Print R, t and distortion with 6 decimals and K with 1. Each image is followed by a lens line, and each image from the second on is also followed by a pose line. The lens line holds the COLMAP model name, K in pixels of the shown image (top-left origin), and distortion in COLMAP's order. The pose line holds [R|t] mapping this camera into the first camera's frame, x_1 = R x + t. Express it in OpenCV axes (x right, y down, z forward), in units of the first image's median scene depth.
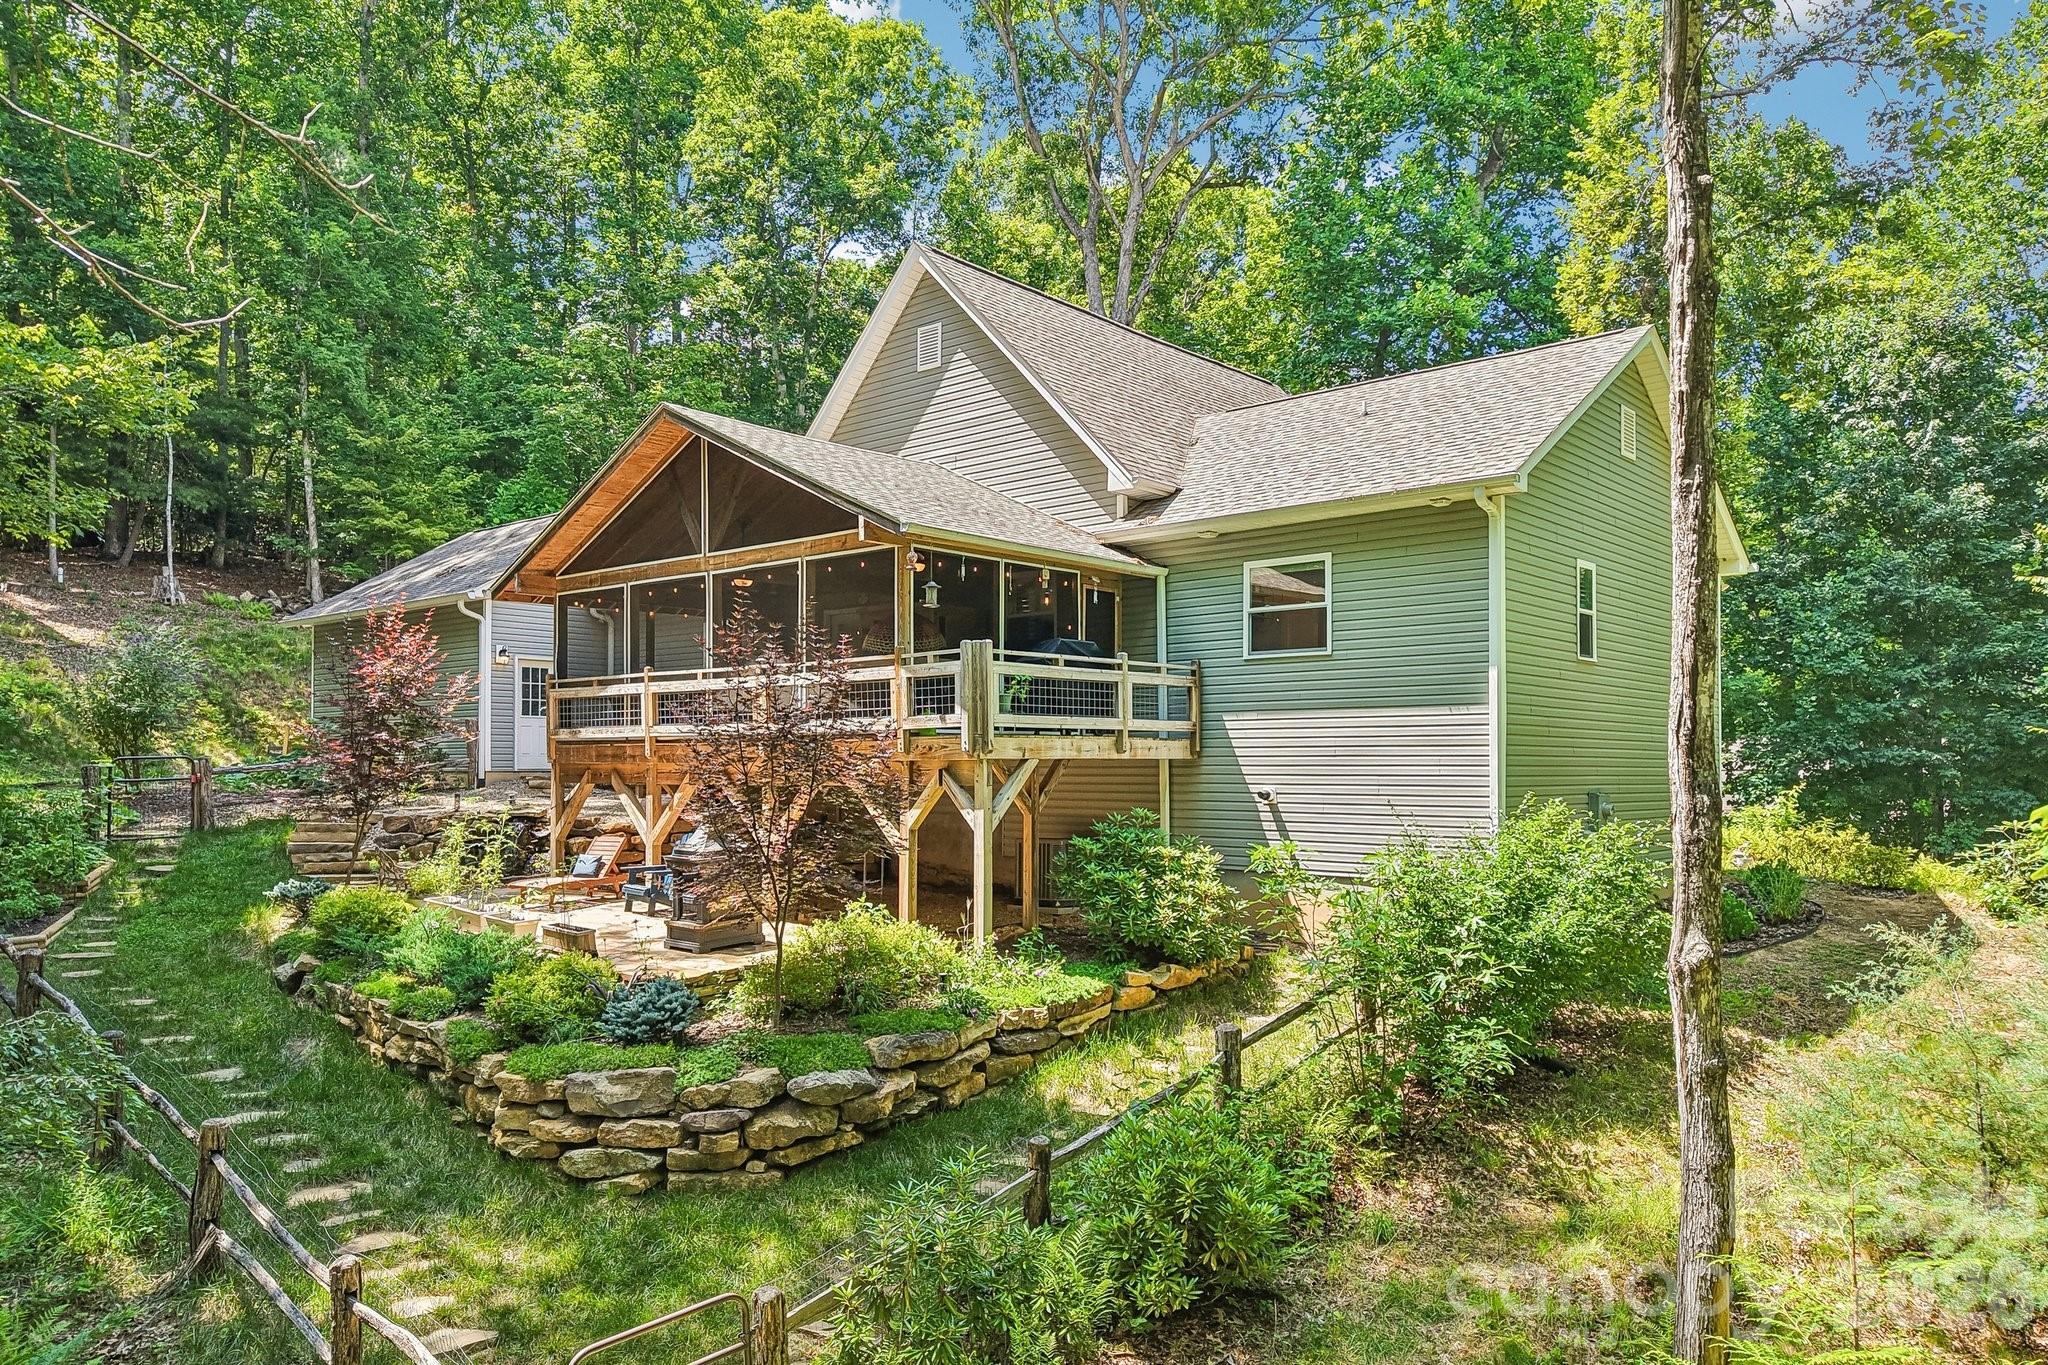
lens RADIAL K [[1455.1, 0, 1032.0], [0, 1455.1, 759.3], [0, 0, 1]] dist [0.003429, -0.006999]
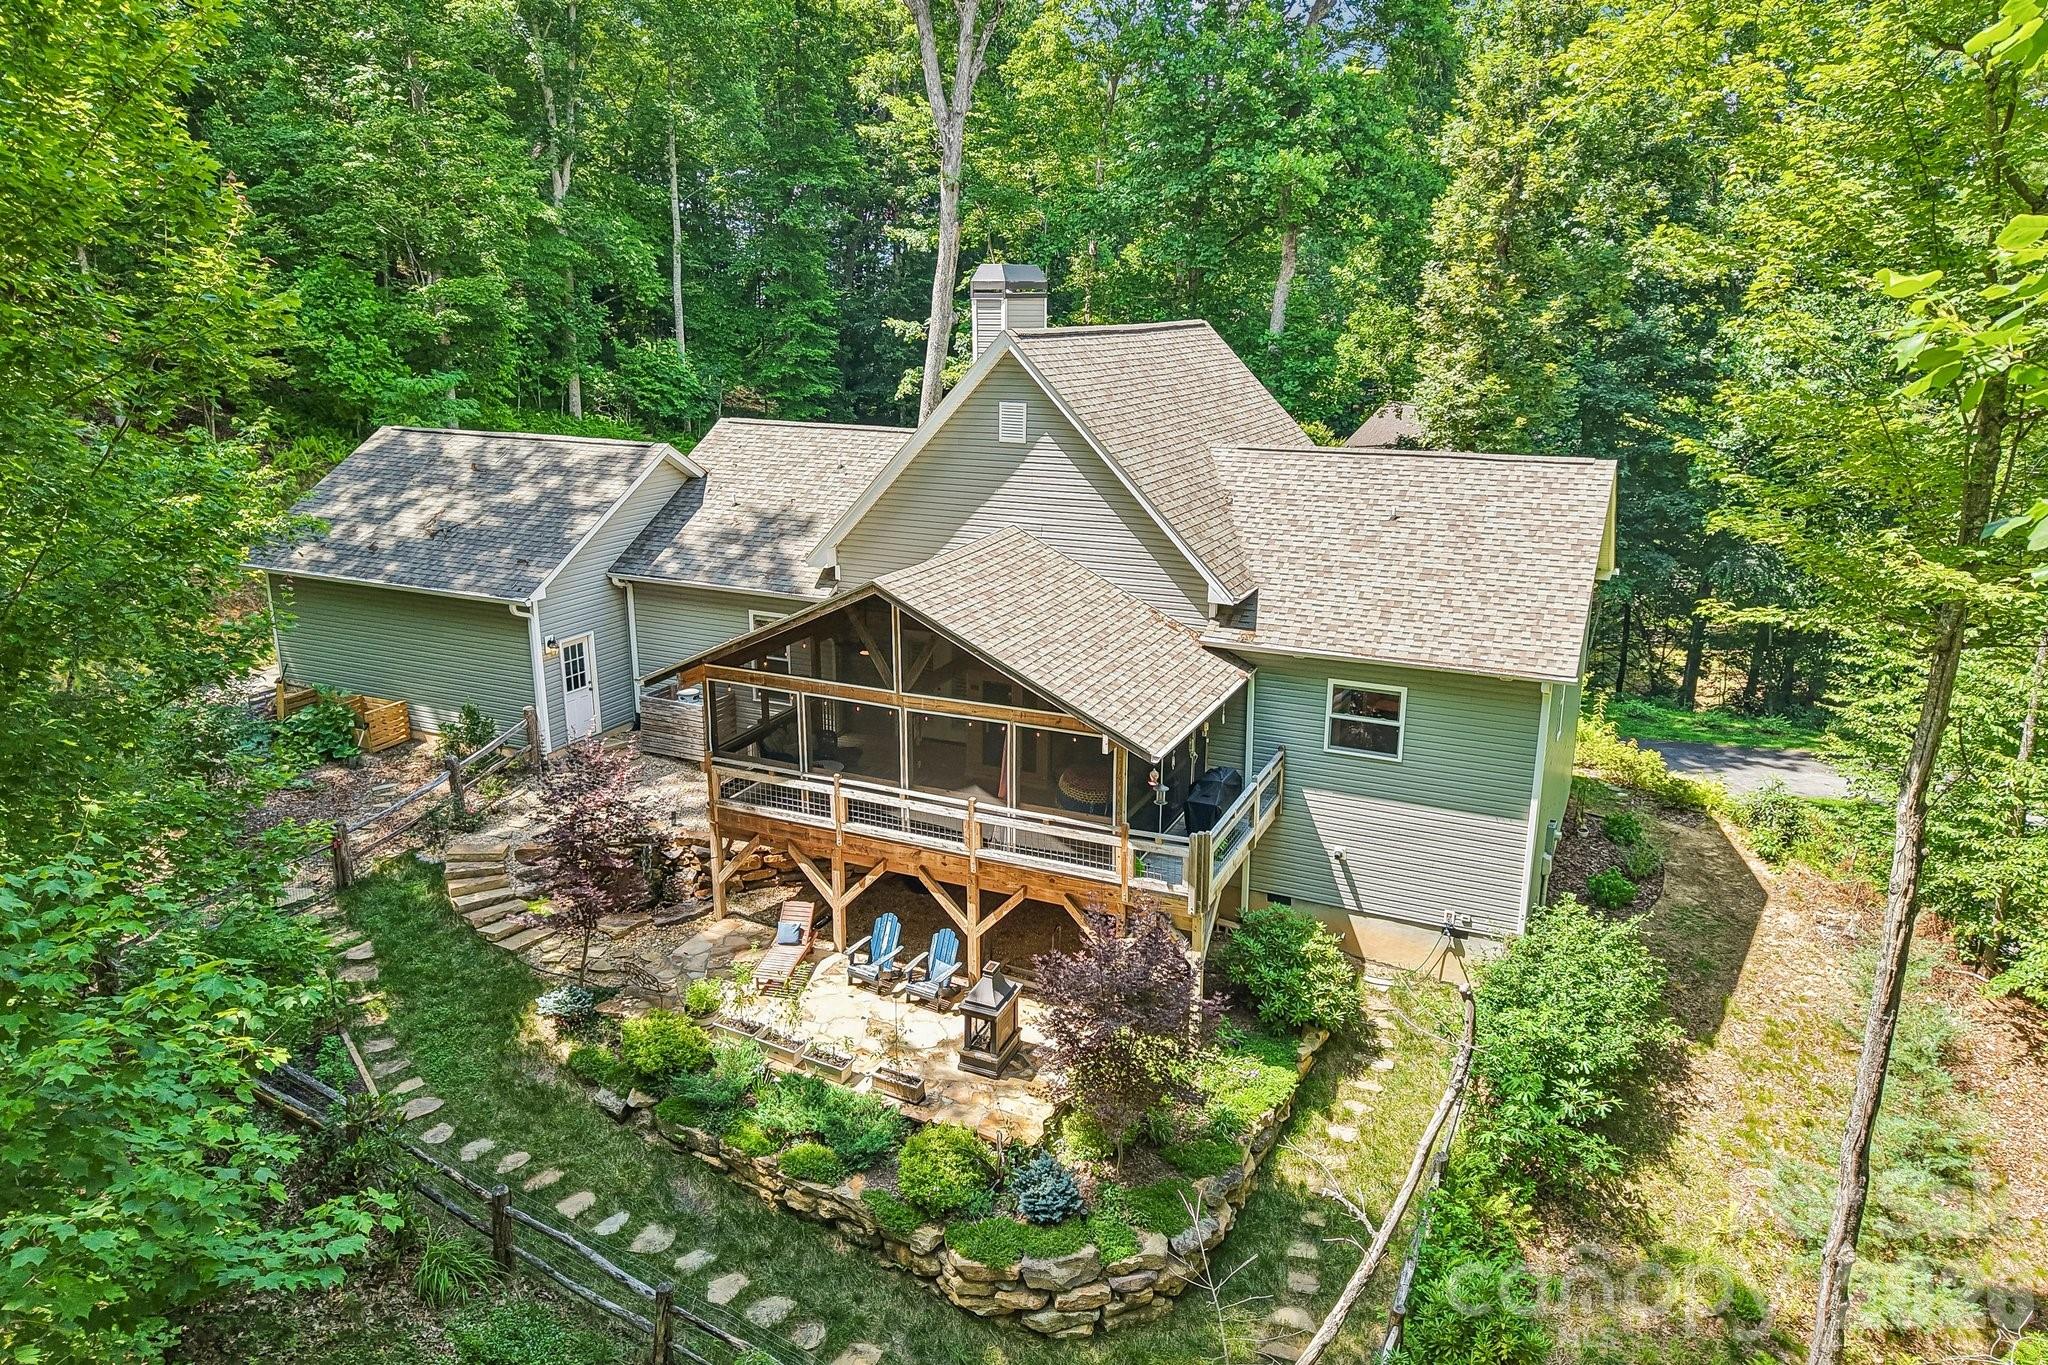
lens RADIAL K [[1429.4, 0, 1024.0], [0, 1429.4, 682.5], [0, 0, 1]] dist [0.003249, -0.001940]
pose [[0.961835, -0.073437, 0.263592, -0.376062], [-0.005733, 0.957693, 0.287735, -0.419929], [-0.273571, -0.278265, 0.920721, -0.064508]]
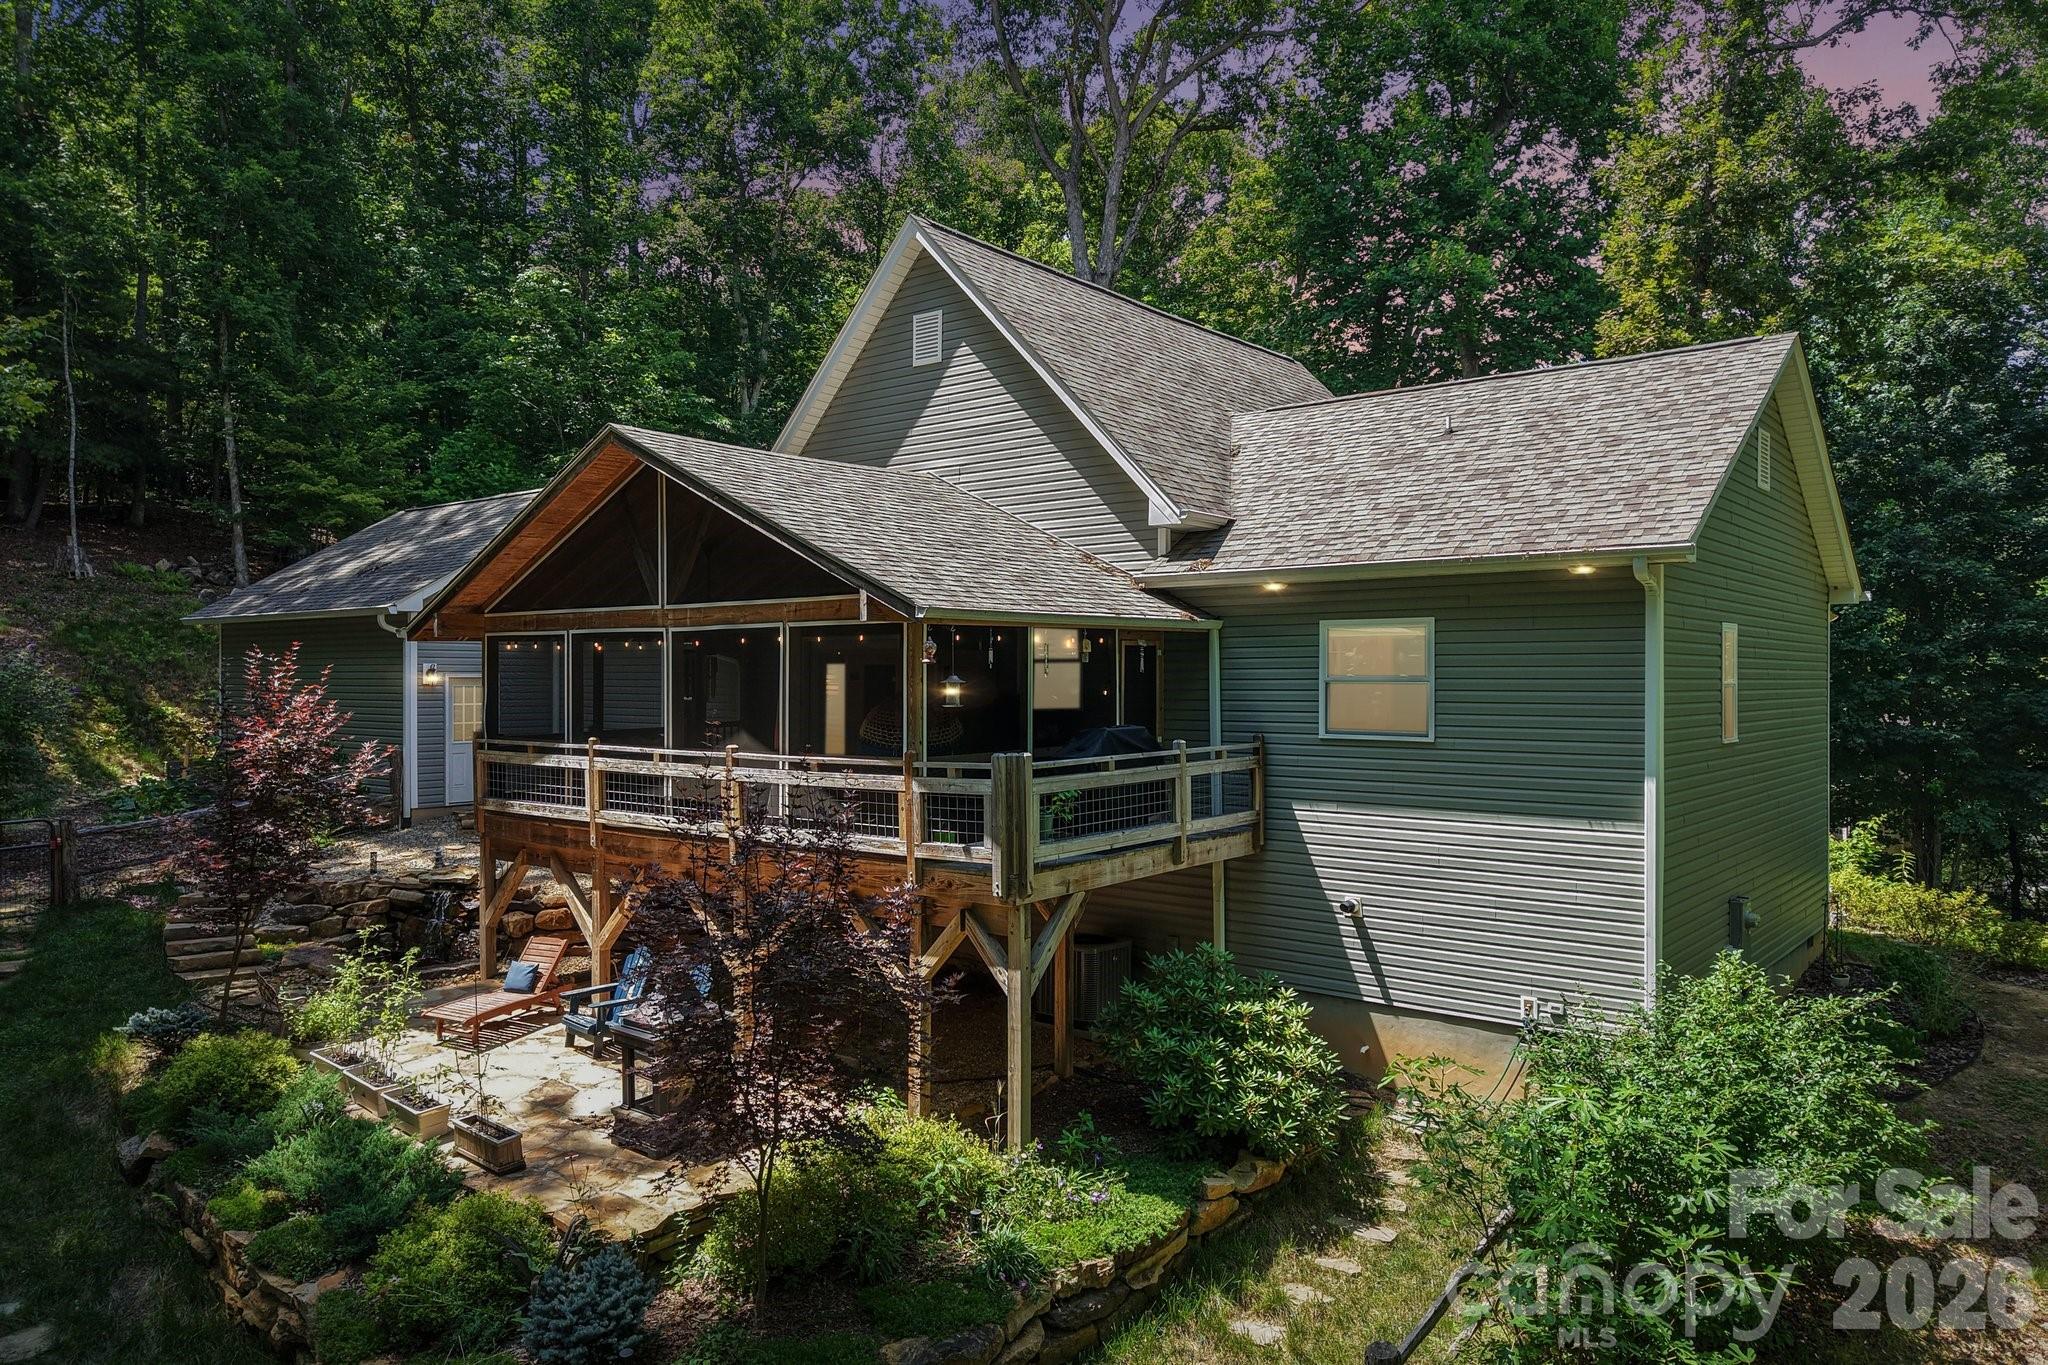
lens RADIAL K [[1399.5, 0, 1029.9], [0, 1399.5, 684.1], [0, 0, 1]] dist [0.001555, -0.004023]
pose [[0.999420, -0.000783, 0.034048, -0.039516], [0.000257, 0.999881, 0.015440, -0.096223], [-0.034056, -0.015423, 0.999301, 0.180679]]
